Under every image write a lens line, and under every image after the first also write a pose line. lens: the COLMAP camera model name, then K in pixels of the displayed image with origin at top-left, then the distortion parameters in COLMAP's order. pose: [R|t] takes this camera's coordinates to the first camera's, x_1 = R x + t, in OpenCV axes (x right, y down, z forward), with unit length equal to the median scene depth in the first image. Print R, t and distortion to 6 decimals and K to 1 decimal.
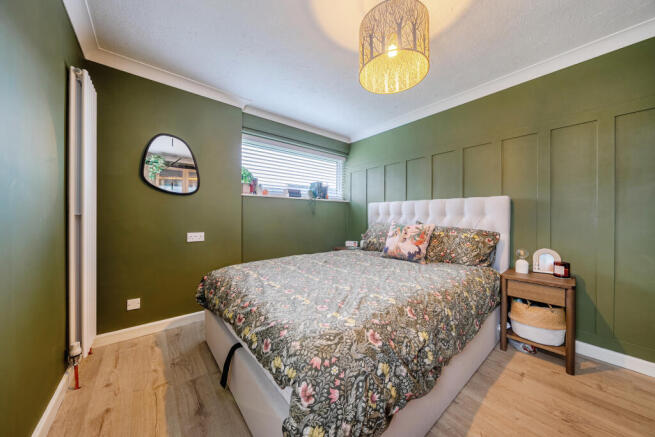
lens RADIAL K [[225.3, 0, 327.5], [0, 225.3, 218.5], [0, 0, 1]] dist [-0.000537, -0.000042]
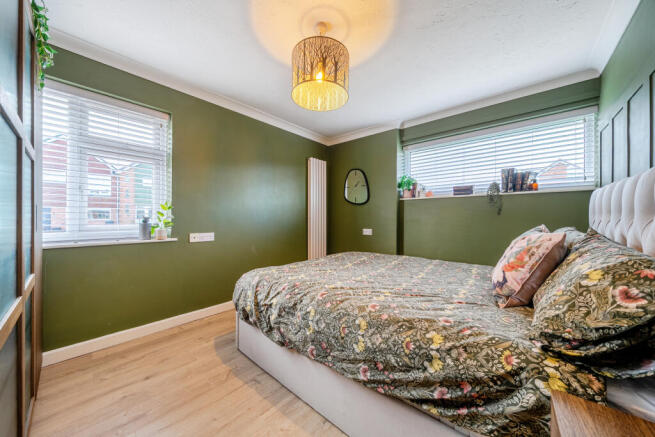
lens RADIAL K [[225.3, 0, 327.5], [0, 225.3, 218.5], [0, 0, 1]] dist [-0.000537, -0.000042]
pose [[0.167842, -0.002877, -0.985810, 0.692551], [-0.007510, 0.999963, -0.004197, 0.001635], [0.985785, 0.008108, 0.167814, 0.403646]]
